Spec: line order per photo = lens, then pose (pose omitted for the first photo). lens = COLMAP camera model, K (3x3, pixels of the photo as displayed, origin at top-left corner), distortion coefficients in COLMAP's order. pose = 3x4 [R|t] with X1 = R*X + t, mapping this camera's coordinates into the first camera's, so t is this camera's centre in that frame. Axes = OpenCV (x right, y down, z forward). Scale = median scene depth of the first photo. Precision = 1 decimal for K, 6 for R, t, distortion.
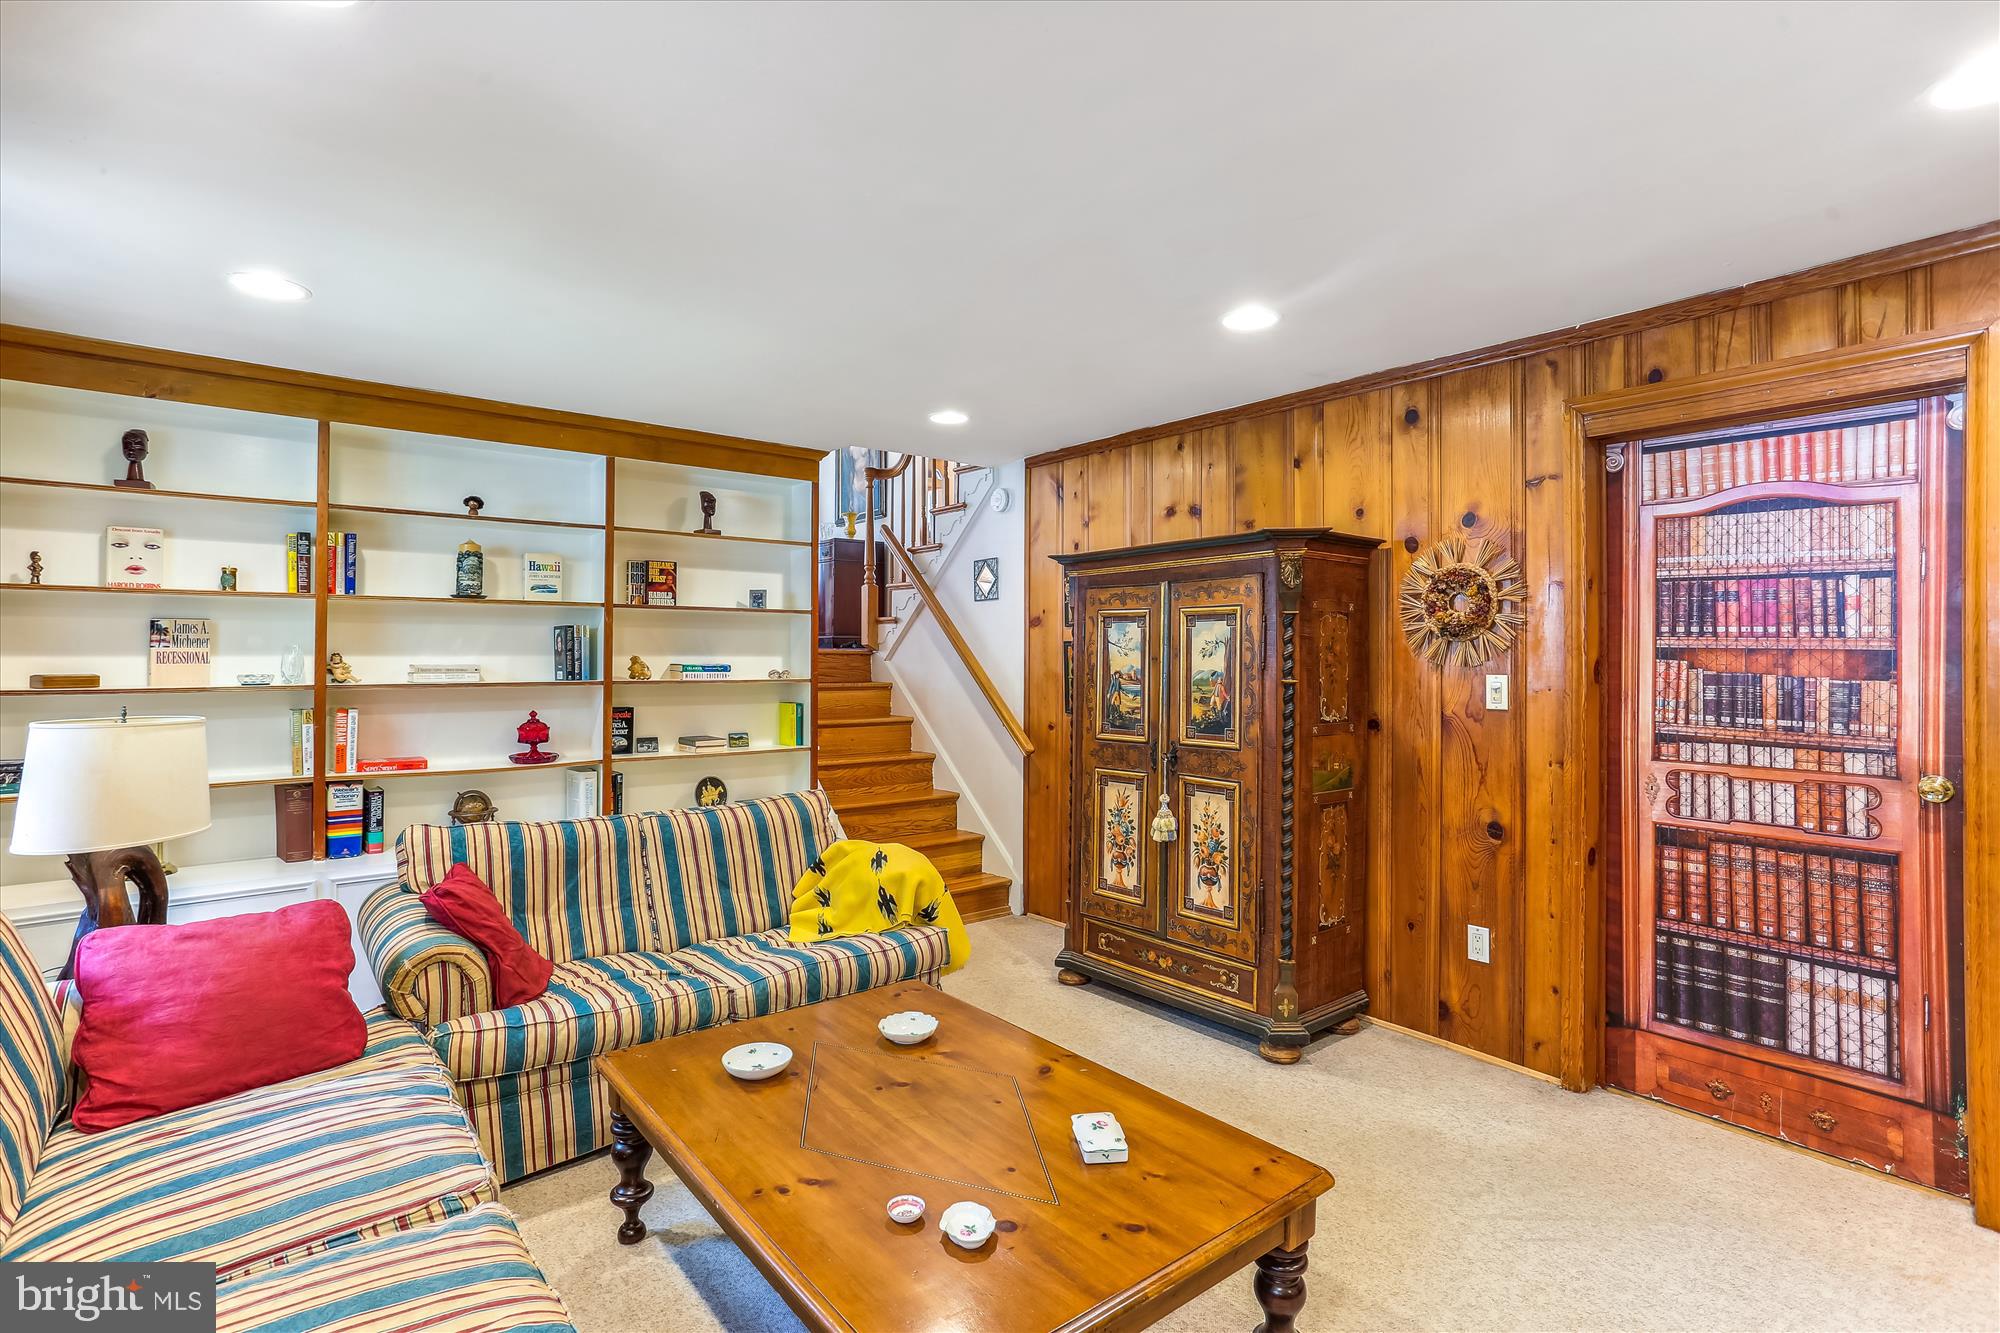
lens RADIAL K [[969.1, 0, 1001.8], [0, 969.1, 651.1], [0, 0, 1]] dist [-0.027364, 0.012888]
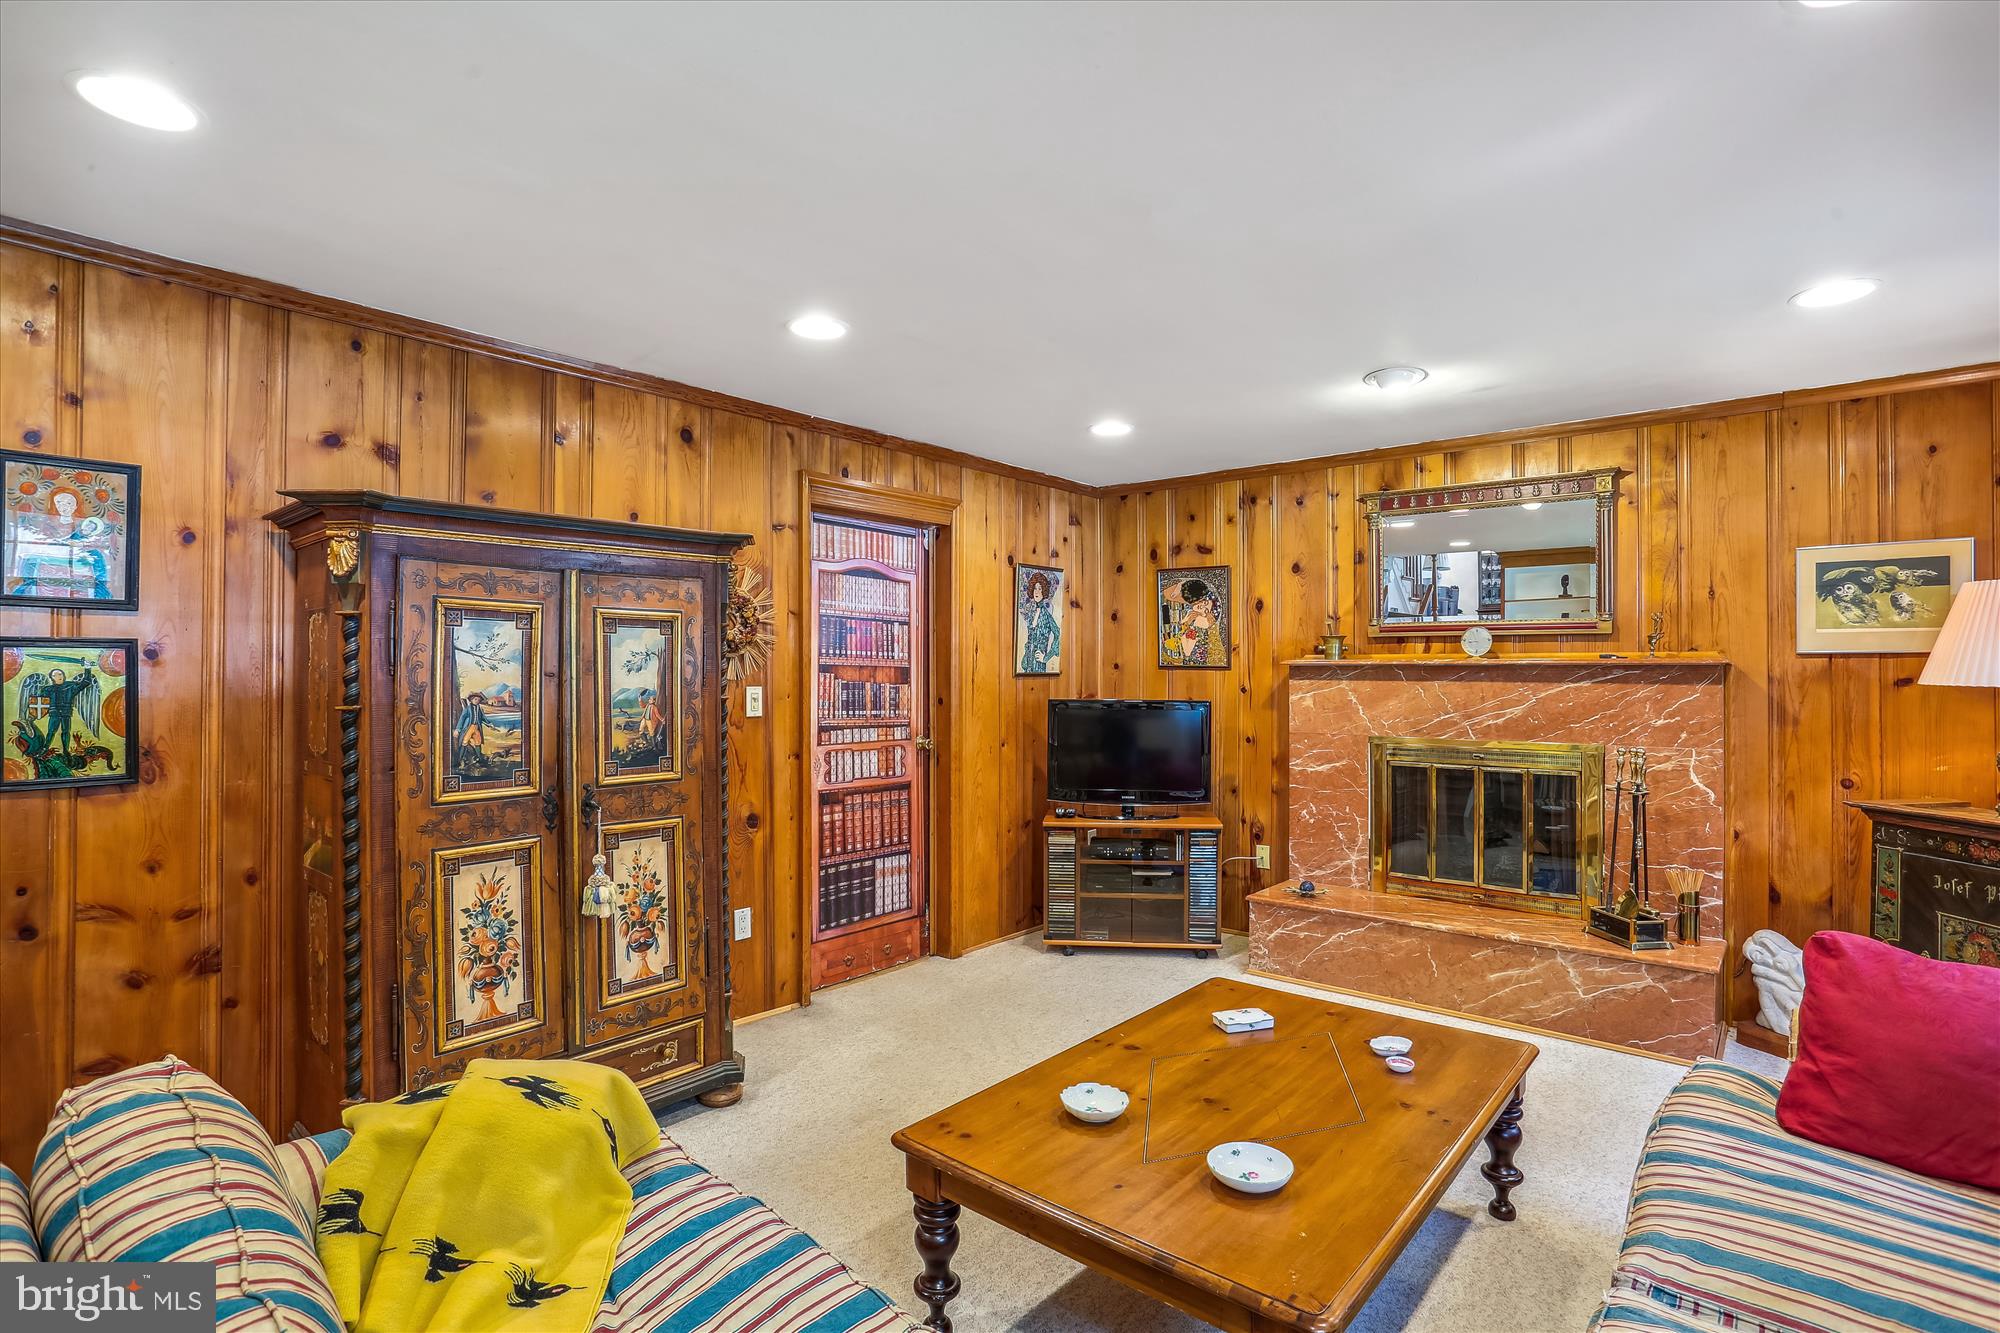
lens RADIAL K [[969.1, 0, 1003.8], [0, 969.1, 674.5], [0, 0, 1]] dist [-0.027364, 0.012888]
pose [[-0.171000, -0.006721, 0.985248, -0.691929], [-0.008651, 0.999948, 0.005320, 0.001464], [-0.985233, -0.007614, -0.171049, 0.910518]]
